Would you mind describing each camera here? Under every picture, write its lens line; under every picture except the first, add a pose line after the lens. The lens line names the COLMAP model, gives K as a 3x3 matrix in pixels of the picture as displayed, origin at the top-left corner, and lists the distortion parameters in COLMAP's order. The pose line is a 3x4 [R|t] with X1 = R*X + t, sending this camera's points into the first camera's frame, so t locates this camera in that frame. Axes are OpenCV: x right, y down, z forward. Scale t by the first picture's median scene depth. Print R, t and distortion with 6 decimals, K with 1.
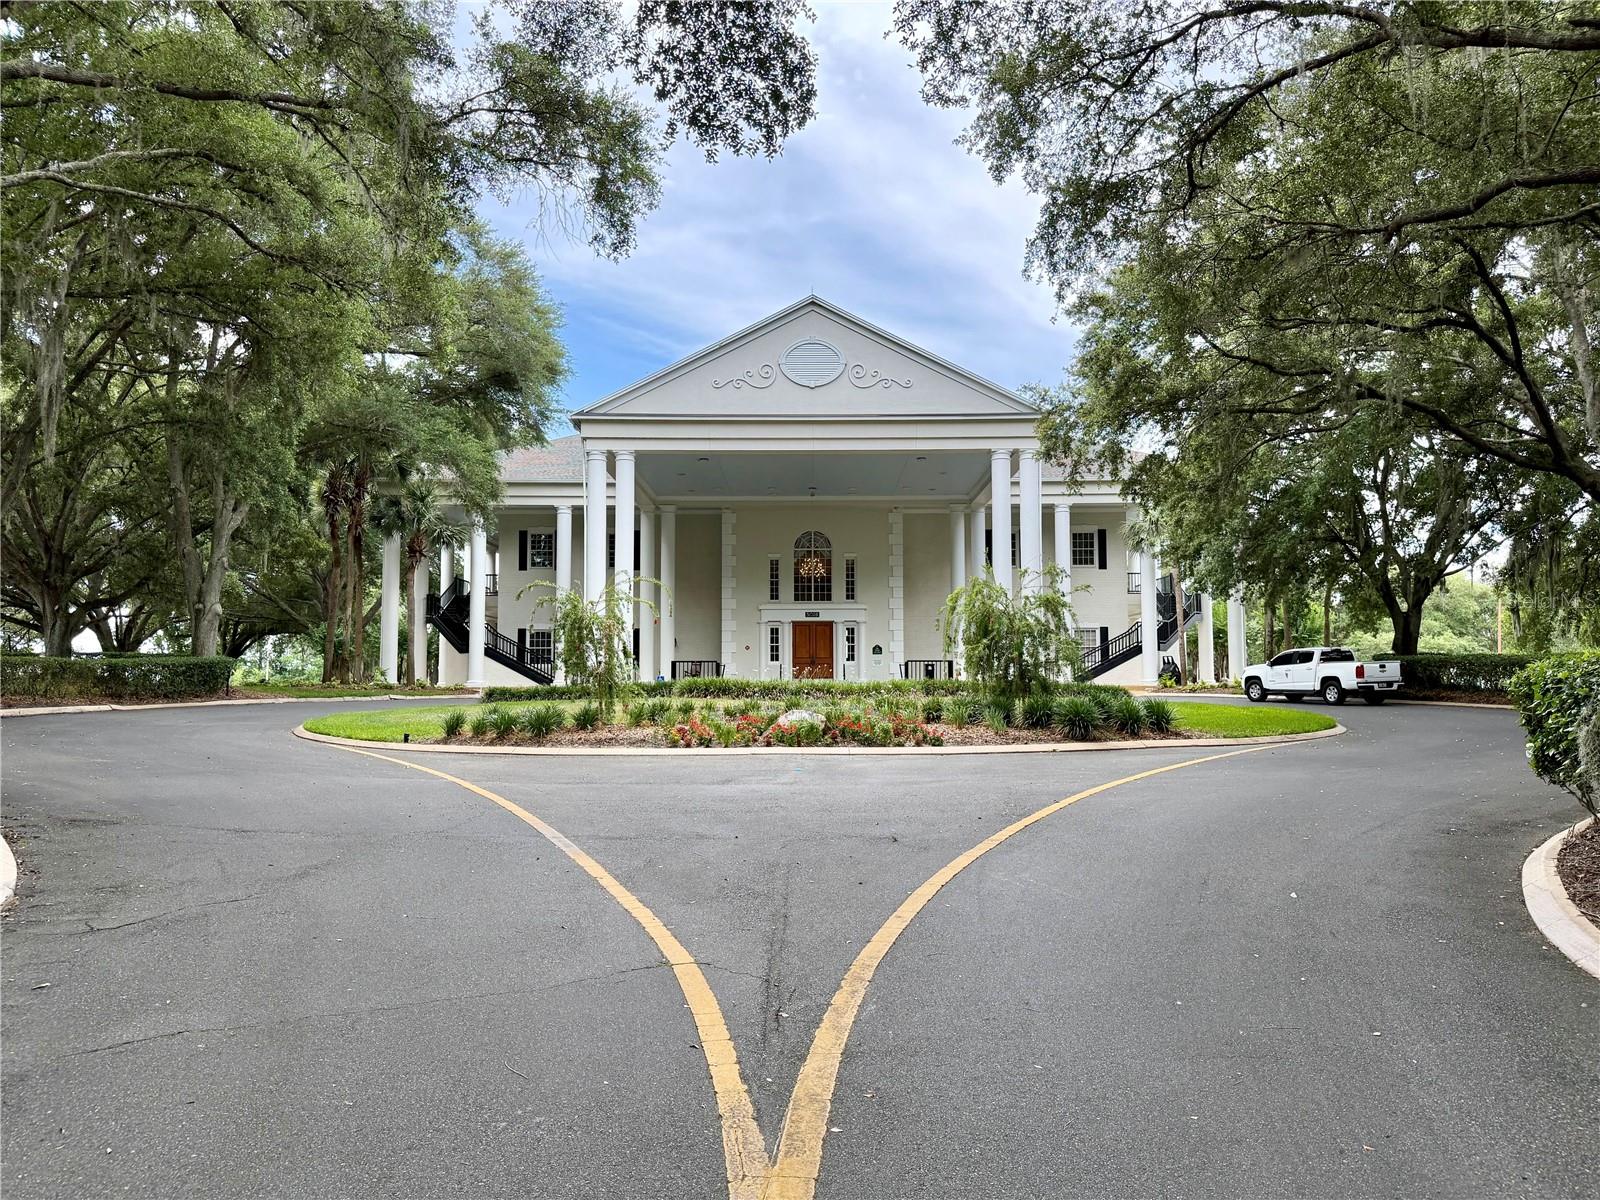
lens RADIAL K [[1116.0, 0, 799.4], [0, 1116.0, 599.5], [0, 0, 1]] dist [0.006745, 0.001127]
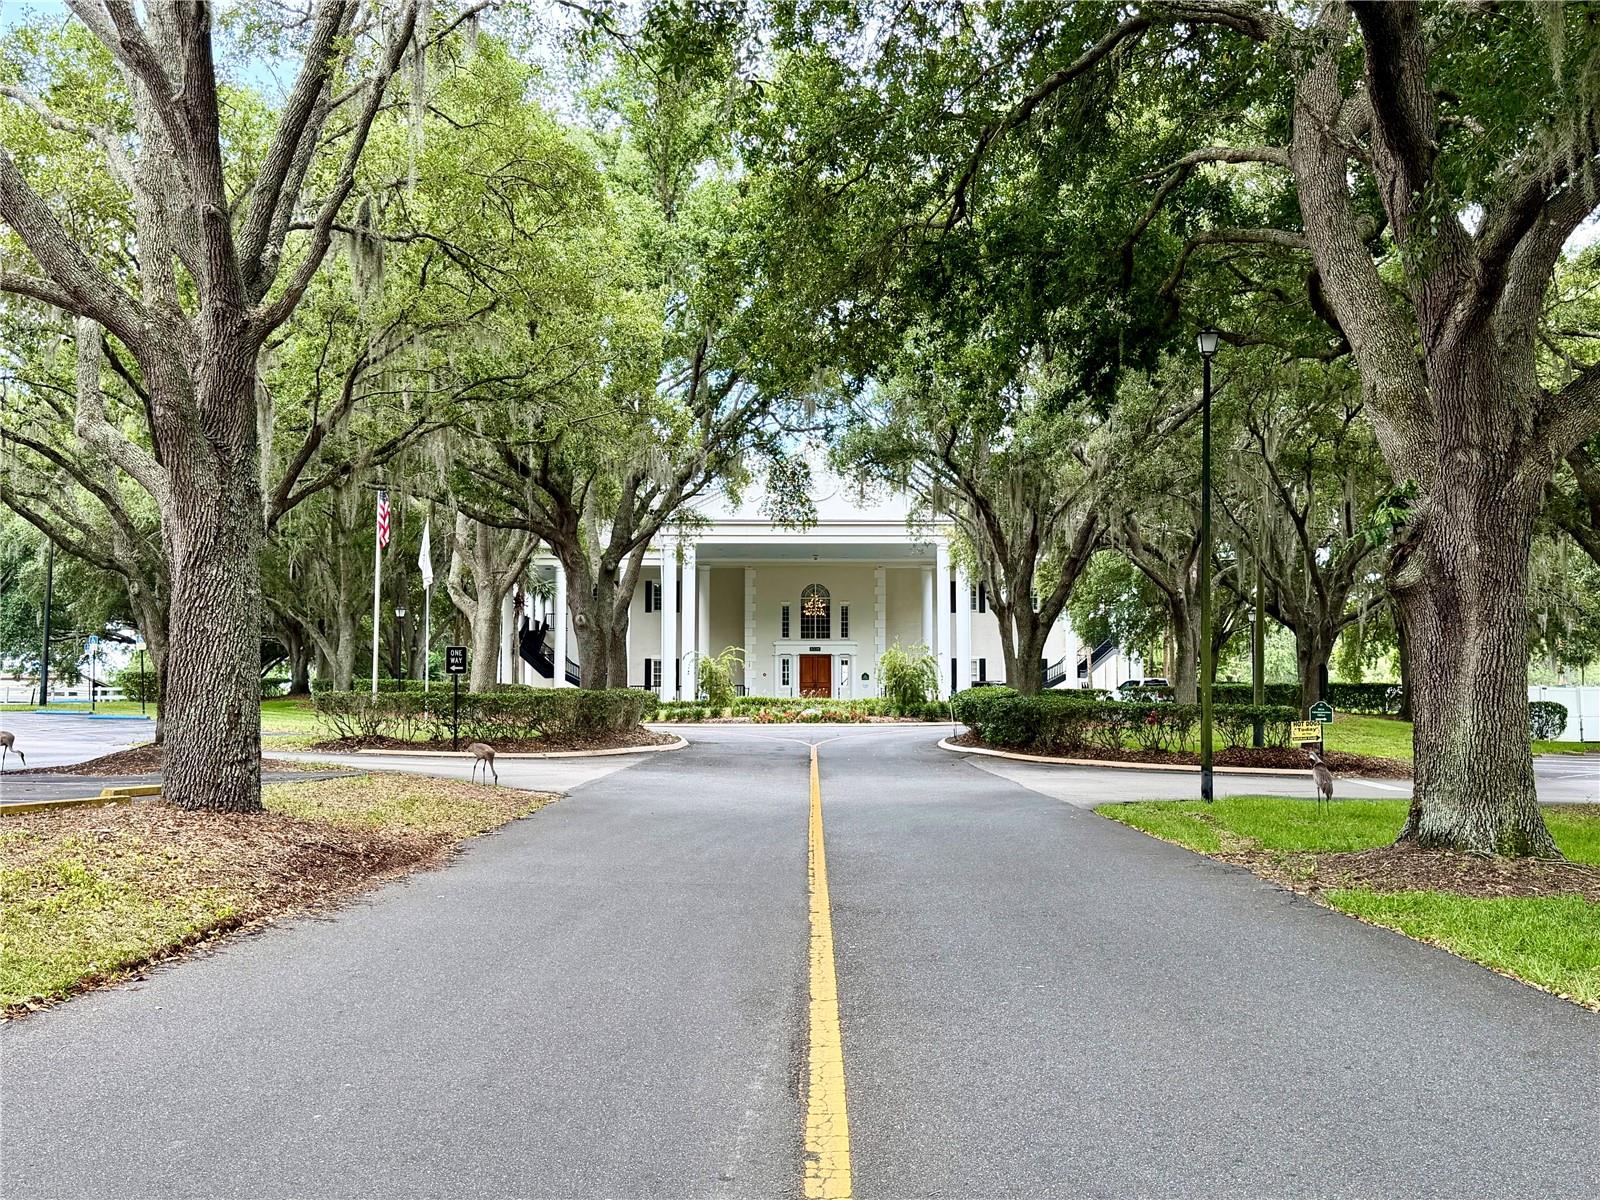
lens RADIAL K [[1585.8, 0, 800.5], [0, 1585.8, 601.3], [0, 0, 1]] dist [-0.013986, 0.000000]
pose [[0.999983, 0.003206, 0.004924, -0.014374], [-0.003224, 0.999988, 0.003731, -0.048008], [-0.004912, -0.003747, 0.999981, -0.825658]]
